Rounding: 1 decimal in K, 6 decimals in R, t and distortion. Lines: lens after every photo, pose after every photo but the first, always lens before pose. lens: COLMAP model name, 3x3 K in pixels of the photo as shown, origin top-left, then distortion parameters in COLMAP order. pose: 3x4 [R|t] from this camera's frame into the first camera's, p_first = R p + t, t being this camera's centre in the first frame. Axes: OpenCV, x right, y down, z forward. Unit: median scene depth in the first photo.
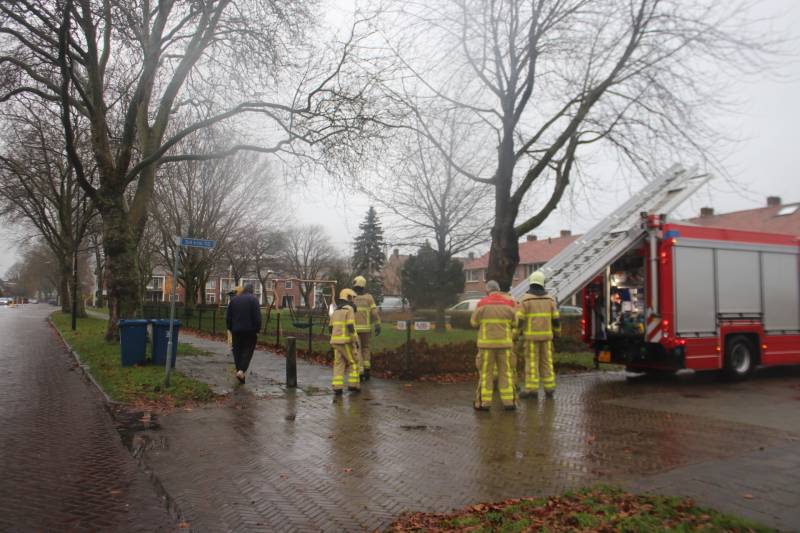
lens RADIAL K [[588.6, 0, 340.4], [0, 588.6, 265.7], [0, 0, 1]] dist [-0.065811, -0.000969]
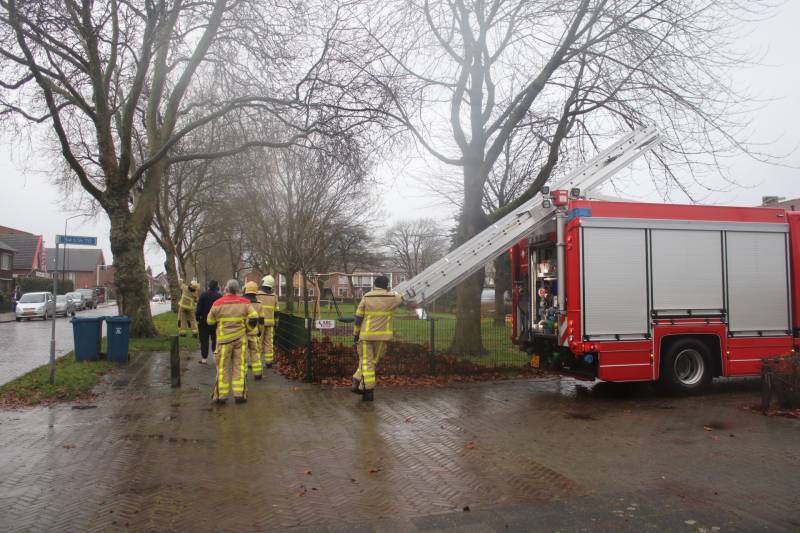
lens RADIAL K [[588.6, 0, 340.4], [0, 588.6, 265.7], [0, 0, 1]] dist [-0.065811, -0.000969]
pose [[0.975408, -0.018714, -0.219613, 0.557799], [0.020581, 0.999769, 0.006215, 0.009912], [0.219445, -0.010582, 0.975567, 0.167824]]
